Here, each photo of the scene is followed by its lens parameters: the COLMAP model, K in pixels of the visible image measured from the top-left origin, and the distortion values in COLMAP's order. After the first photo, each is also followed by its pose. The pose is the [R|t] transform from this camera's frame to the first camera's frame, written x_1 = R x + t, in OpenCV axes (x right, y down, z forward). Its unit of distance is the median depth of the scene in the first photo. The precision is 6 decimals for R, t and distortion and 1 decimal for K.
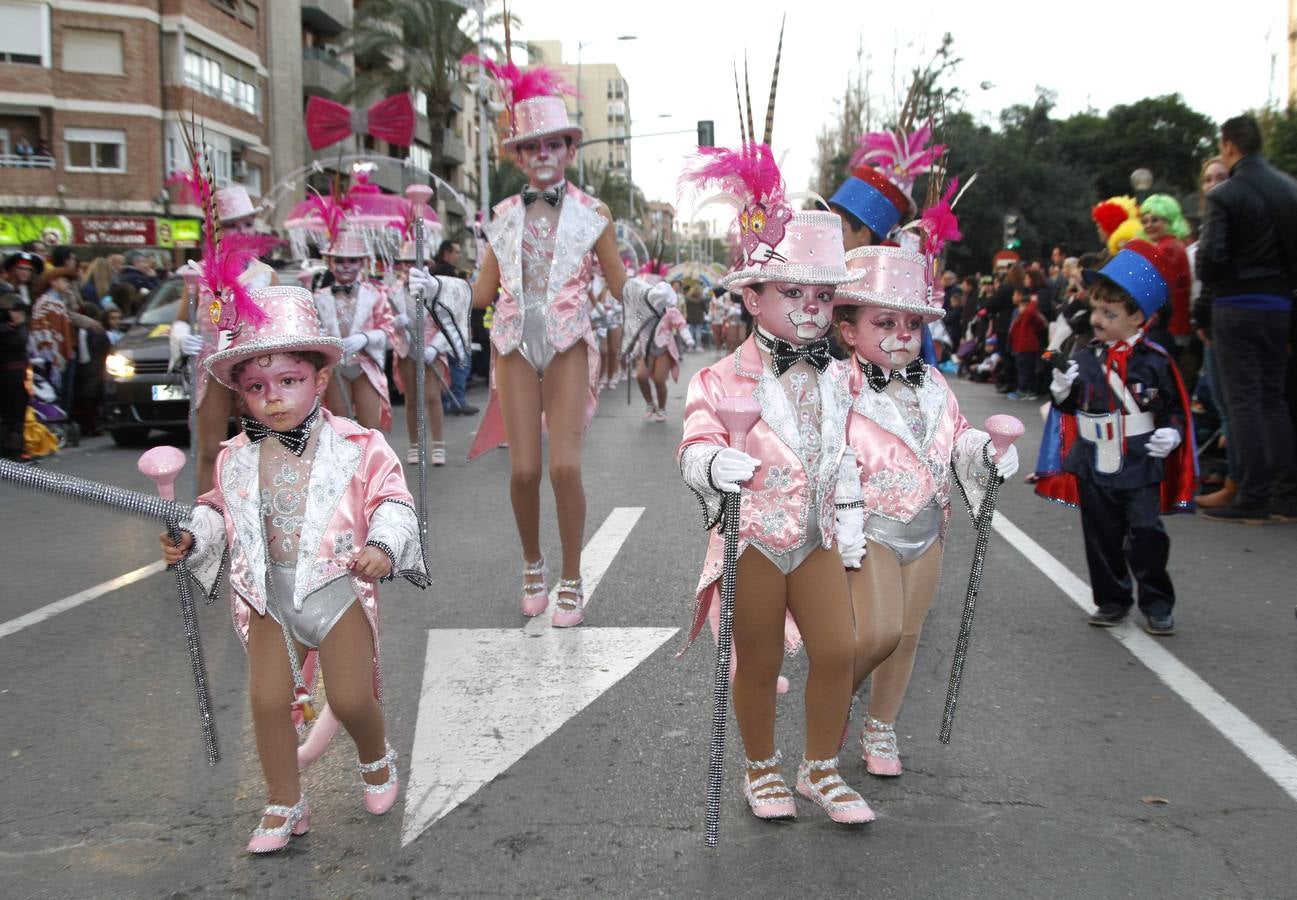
lens RADIAL K [[1644.6, 0, 648.5], [0, 1644.6, 450.0], [0, 0, 1]] dist [-0.050038, -0.005366]
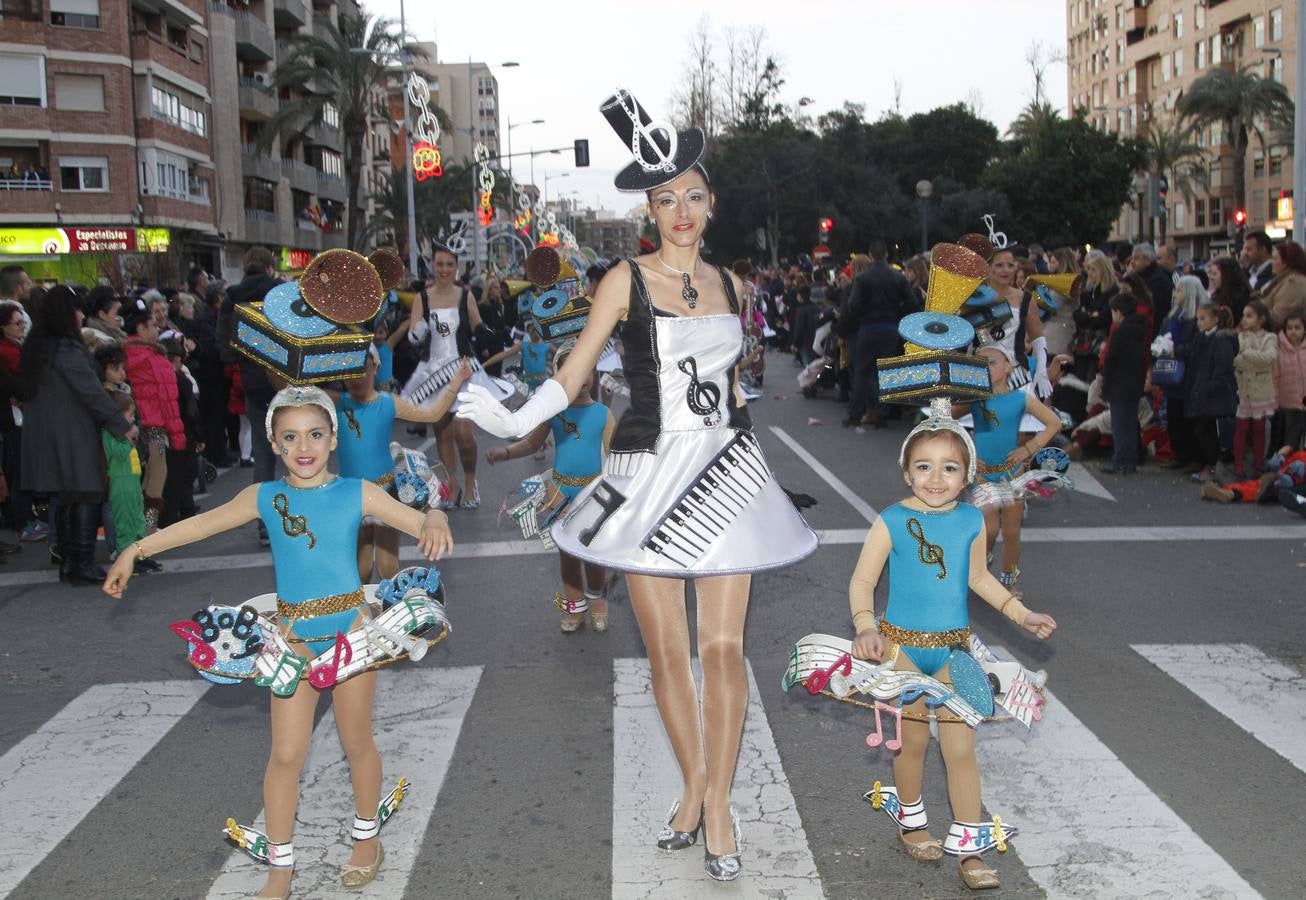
lens RADIAL K [[1510.9, 0, 653.0], [0, 1510.9, 450.0], [0, 0, 1]] dist [-0.060007, 0.003012]
pose [[0.995593, -0.029908, 0.088884, -0.018394], [0.027350, 0.999180, 0.029852, 0.000584], [-0.089704, -0.027290, 0.995594, -0.135111]]
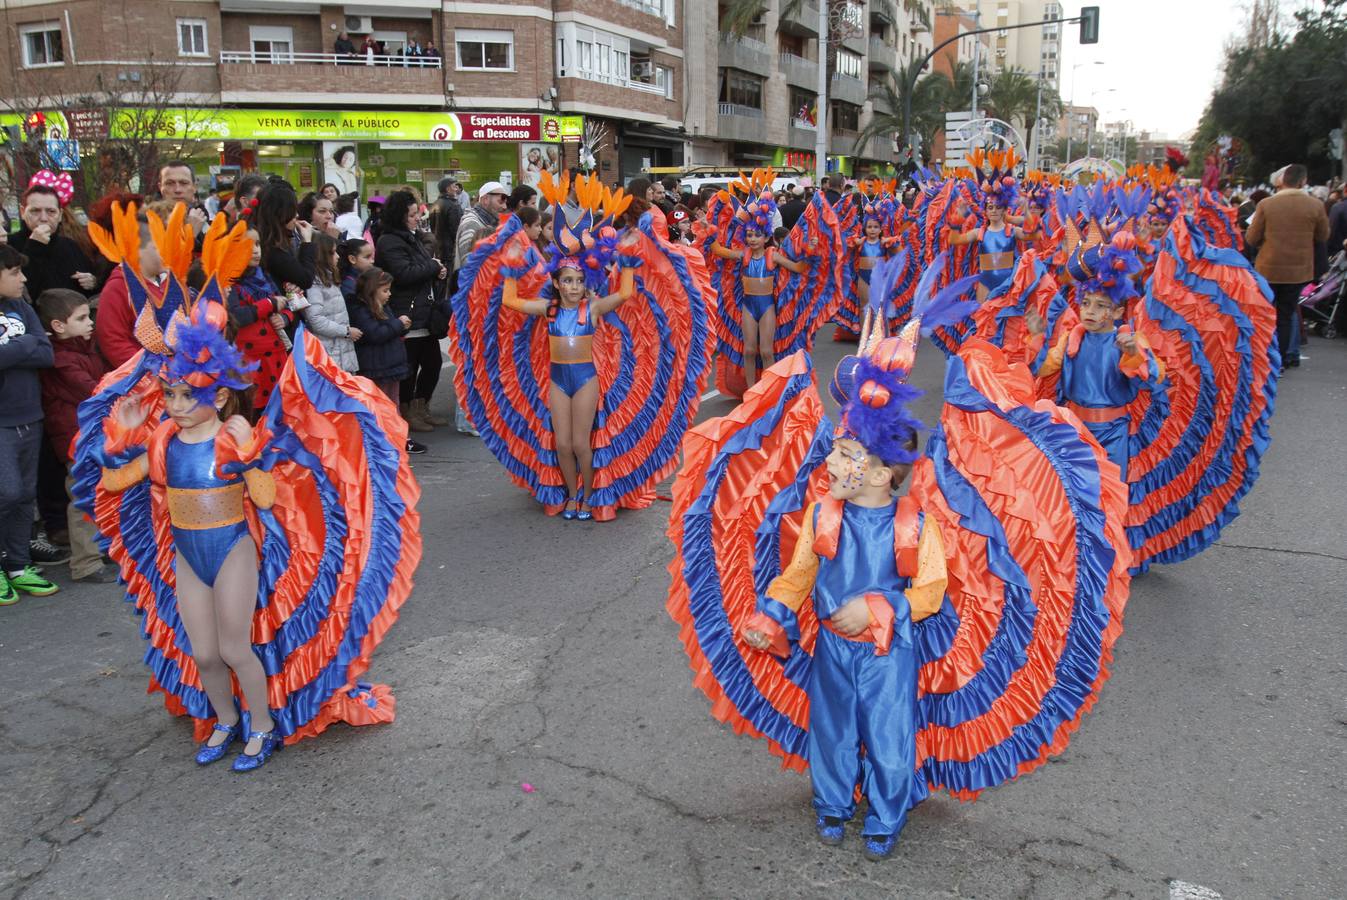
lens RADIAL K [[1148.6, 0, 673.5], [0, 1148.6, 450.0], [0, 0, 1]] dist [-0.073624, 0.050872]
pose [[0.944277, 0.083168, -0.318472, 0.034426], [-0.037581, 0.988466, 0.146704, -0.032877], [0.327000, -0.126561, 0.936511, 0.264928]]
